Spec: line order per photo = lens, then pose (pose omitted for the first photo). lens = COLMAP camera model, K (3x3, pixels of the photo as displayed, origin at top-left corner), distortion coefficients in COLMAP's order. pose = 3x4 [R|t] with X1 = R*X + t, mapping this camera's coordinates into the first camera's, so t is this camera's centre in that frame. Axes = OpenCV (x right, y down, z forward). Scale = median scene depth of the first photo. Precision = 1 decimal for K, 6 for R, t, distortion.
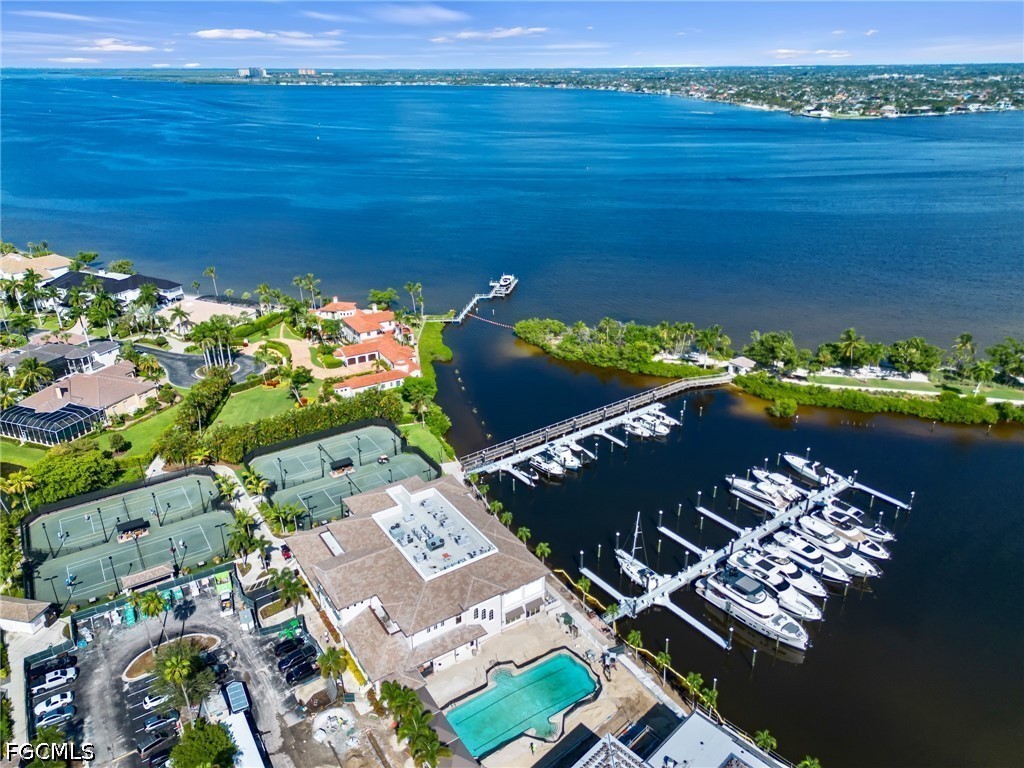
lens RADIAL K [[715.6, 0, 512.0], [0, 715.6, 384.0], [0, 0, 1]] dist [0.072482, -0.075709]
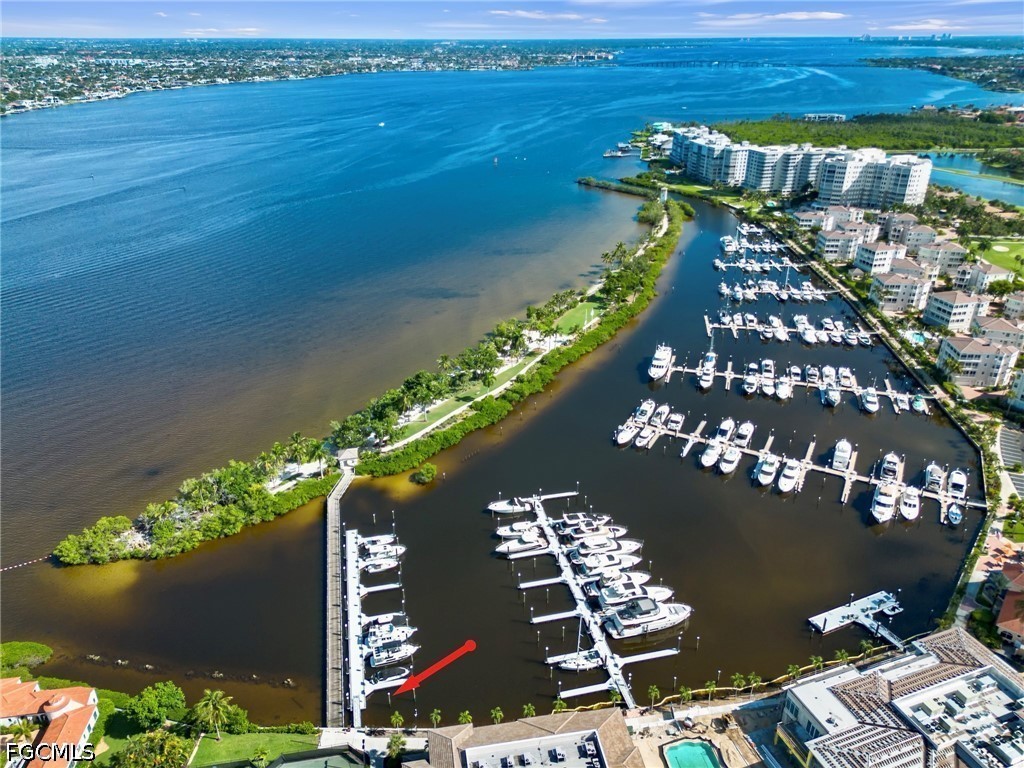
lens RADIAL K [[715.6, 0, 512.0], [0, 715.6, 384.0], [0, 0, 1]] dist [0.072482, -0.075709]
pose [[0.403035, -0.391773, 0.827089, -0.557317], [0.368321, 0.896756, 0.245292, -0.394740], [-0.837796, 0.205773, 0.505722, 0.341425]]
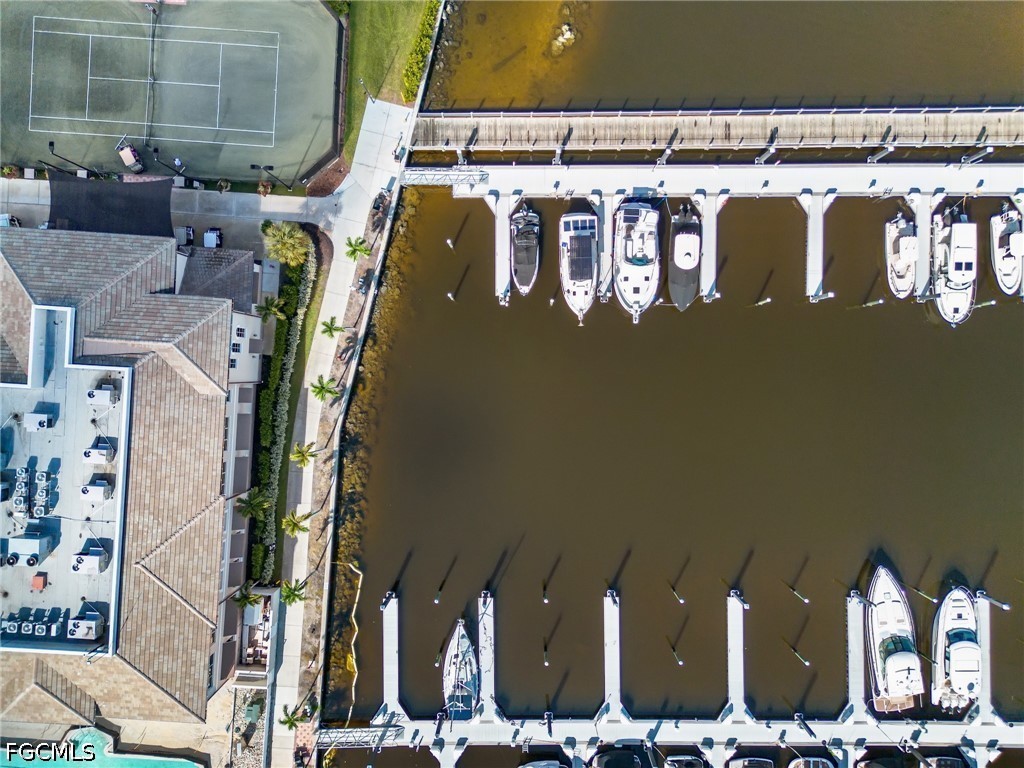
lens RADIAL K [[715.6, 0, 512.0], [0, 715.6, 384.0], [0, 0, 1]] dist [0.072482, -0.075709]
pose [[0.800553, 0.599233, 0.005923, 0.060601], [-0.234354, 0.303960, 0.923410, -0.247464], [0.551537, -0.740627, 0.383768, 0.813162]]
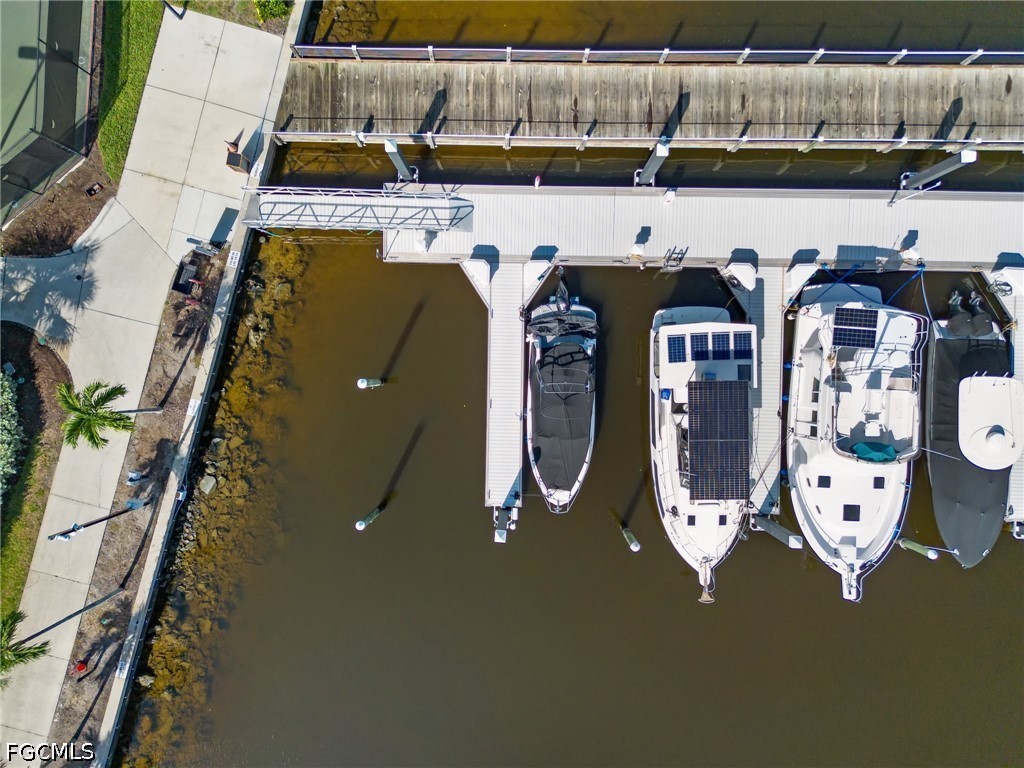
lens RADIAL K [[715.6, 0, 512.0], [0, 715.6, 384.0], [0, 0, 1]] dist [0.072482, -0.075709]
pose [[0.789138, 0.614213, 0.001781, 0.009236], [-0.237955, 0.303047, 0.922789, -0.029894], [0.566250, -0.728632, 0.385301, 0.973695]]
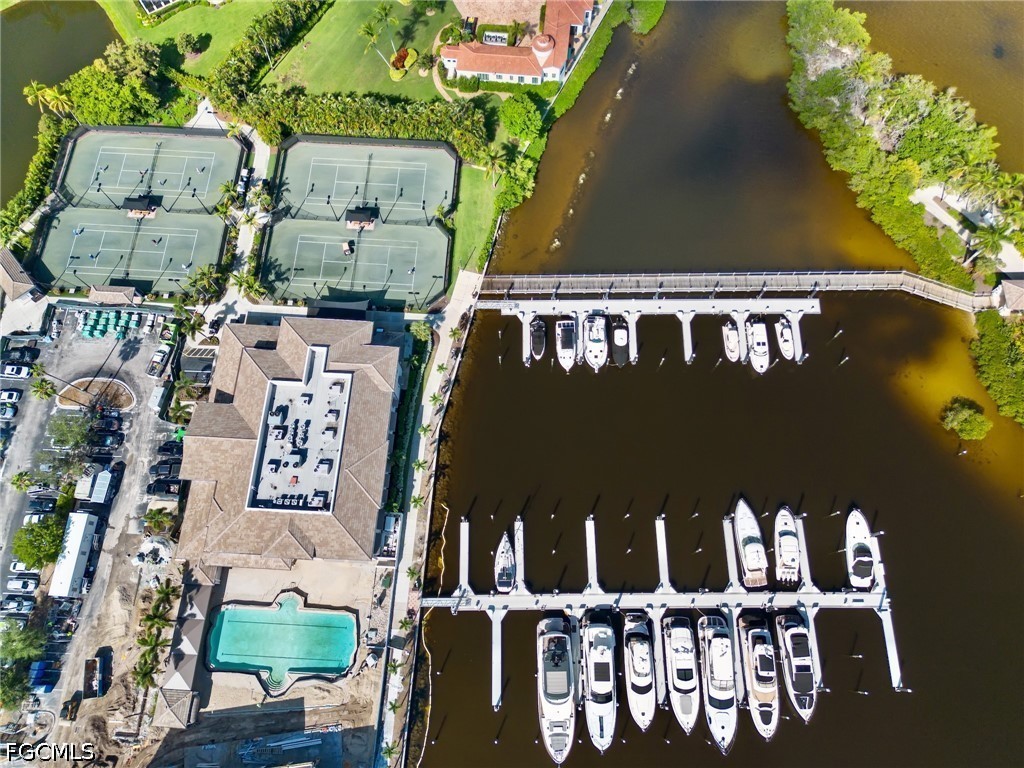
lens RADIAL K [[715.6, 0, 512.0], [0, 715.6, 384.0], [0, 0, 1]] dist [0.072482, -0.075709]
pose [[0.801936, 0.563997, -0.196991, 0.191620], [-0.234765, 0.600727, 0.764207, -0.475203], [0.549348, -0.566599, 0.614152, 0.481769]]
